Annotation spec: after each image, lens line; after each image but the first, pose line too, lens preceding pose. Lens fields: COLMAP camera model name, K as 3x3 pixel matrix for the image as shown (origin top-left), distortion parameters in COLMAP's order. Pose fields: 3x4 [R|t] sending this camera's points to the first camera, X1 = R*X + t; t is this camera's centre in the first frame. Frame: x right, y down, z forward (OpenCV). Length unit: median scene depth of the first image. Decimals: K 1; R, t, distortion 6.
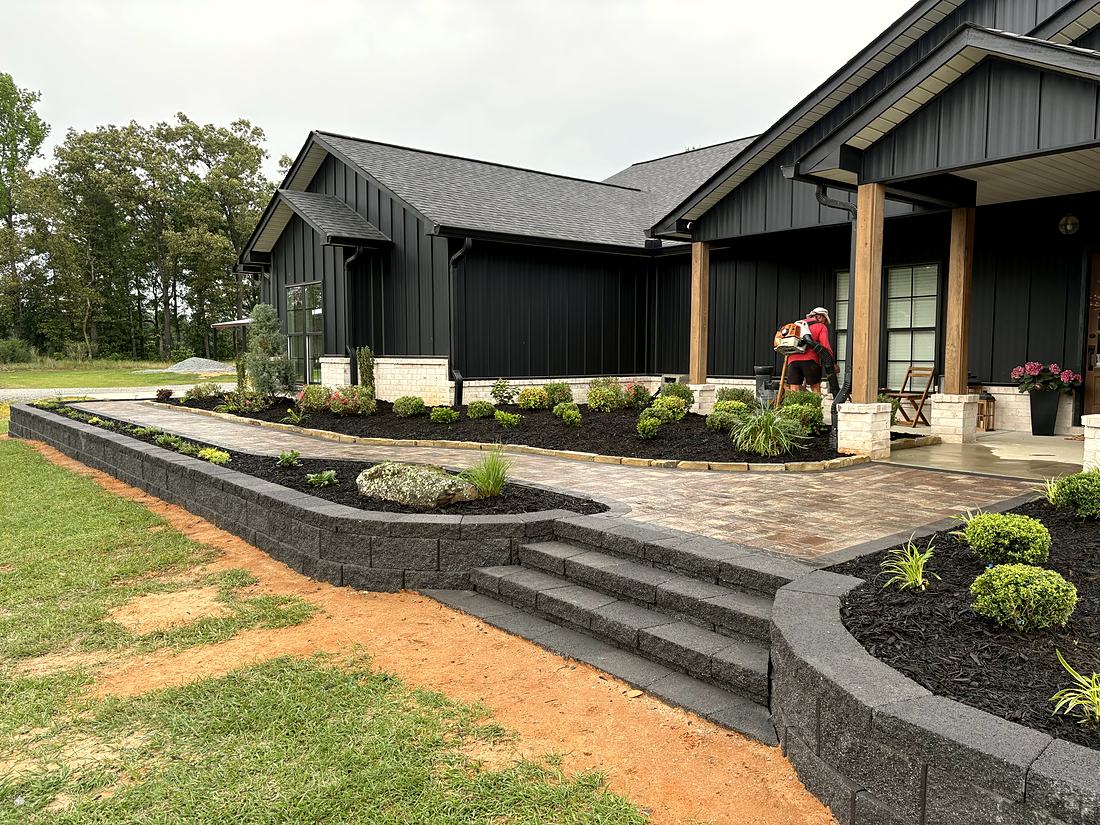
lens RADIAL K [[837.6, 0, 552.6], [0, 837.6, 412.5], [0, 0, 1]] dist [0.002172, 0.010119]
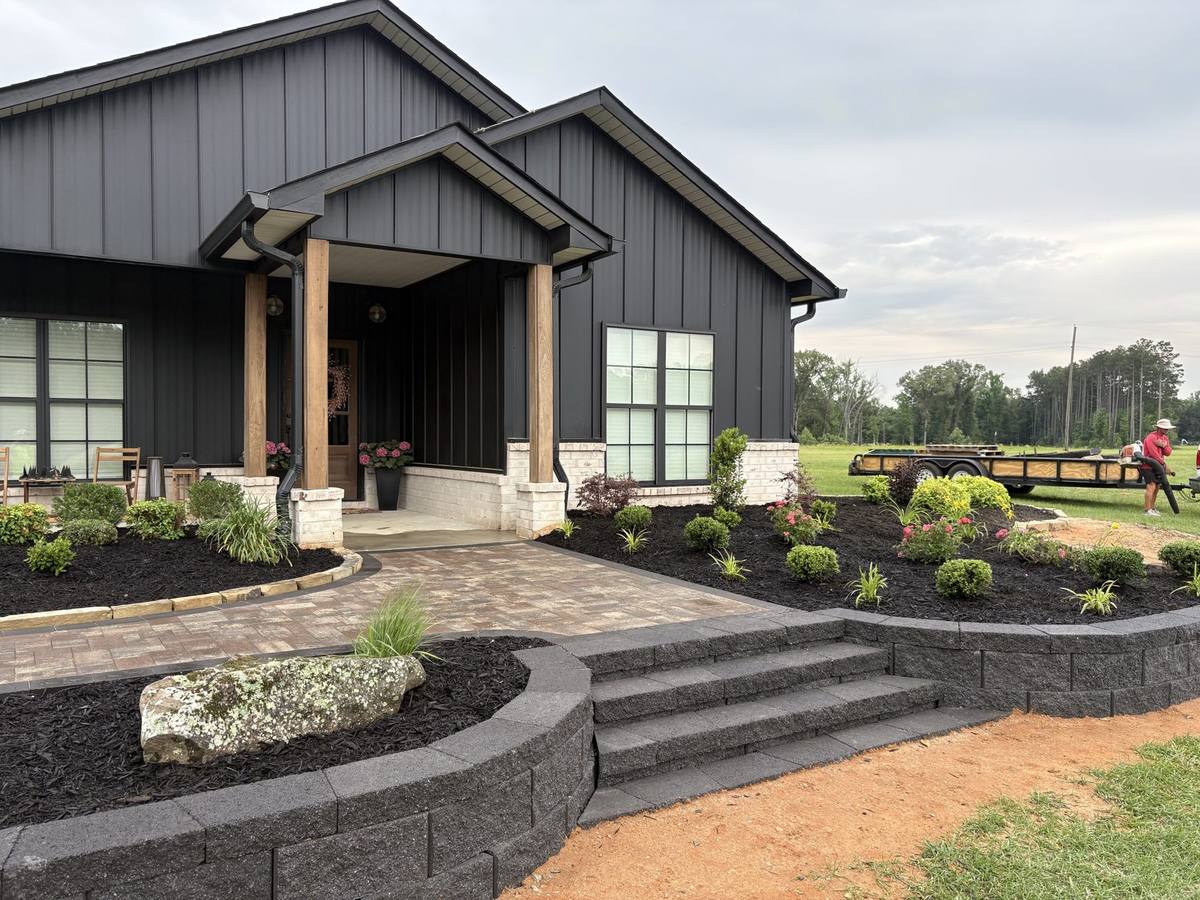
lens RADIAL K [[913.8, 0, 602.7], [0, 913.8, 454.8], [0, 0, 1]] dist [0.002172, 0.010119]
pose [[0.125970, -0.022687, 0.991775, -0.913846], [0.067384, 0.997625, 0.014262, -0.068702], [-0.989743, 0.065033, 0.127200, 1.004686]]
